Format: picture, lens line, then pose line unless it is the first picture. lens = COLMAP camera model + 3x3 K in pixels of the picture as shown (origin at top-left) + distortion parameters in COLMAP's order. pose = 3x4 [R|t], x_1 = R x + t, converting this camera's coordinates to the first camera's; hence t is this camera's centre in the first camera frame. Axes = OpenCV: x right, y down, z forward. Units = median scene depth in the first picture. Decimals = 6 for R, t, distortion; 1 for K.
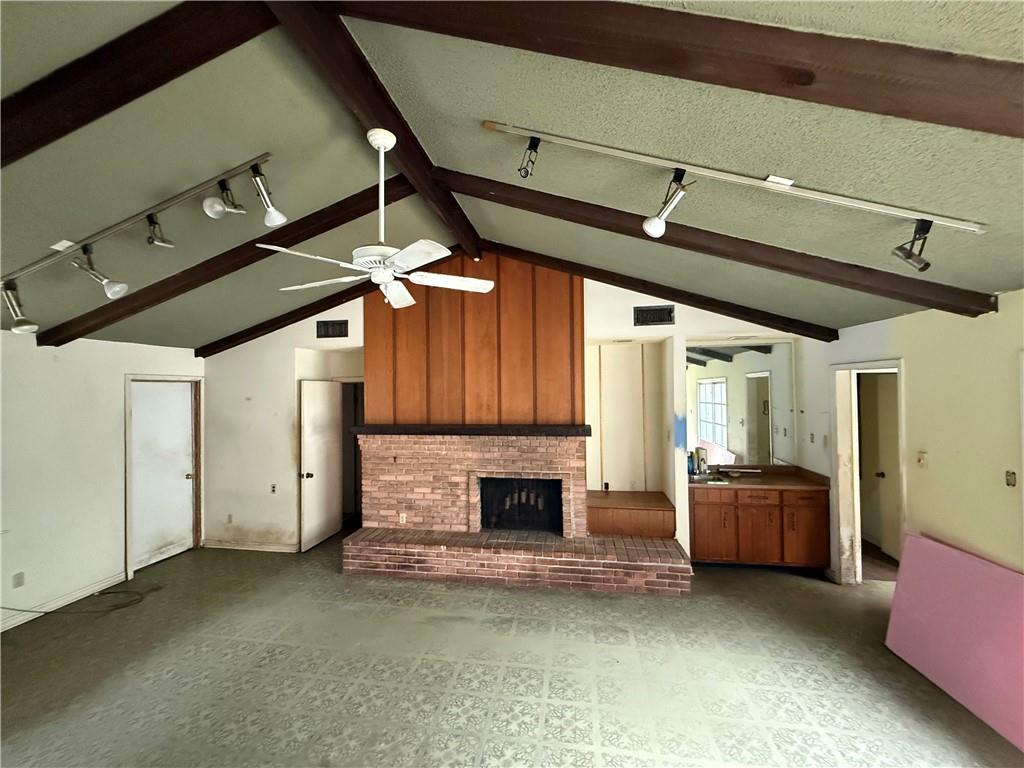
lens RADIAL K [[411.9, 0, 512.3], [0, 411.9, 386.2], [0, 0, 1]] dist [-0.000025, 0.000540]
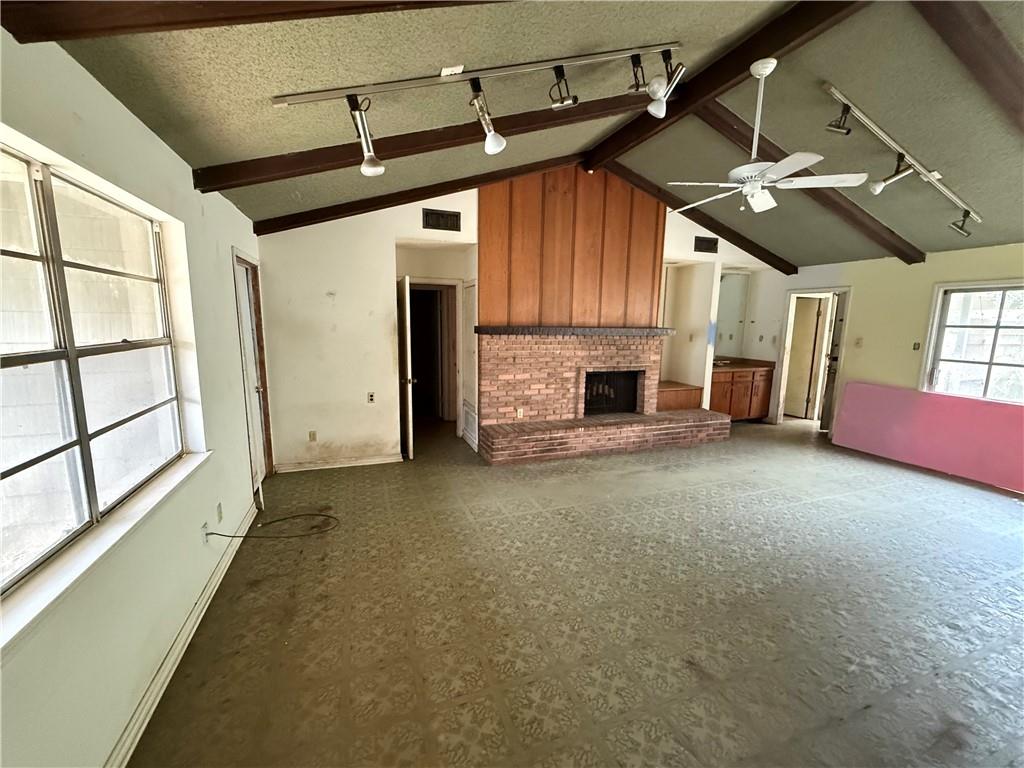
lens RADIAL K [[411.9, 0, 513.2], [0, 411.9, 383.5], [0, 0, 1]] dist [-0.000025, 0.000540]
pose [[0.872560, -0.050163, 0.485924, -0.826533], [-0.030467, 0.987189, 0.156619, 0.076901], [-0.487555, -0.151464, 0.859854, 0.093574]]
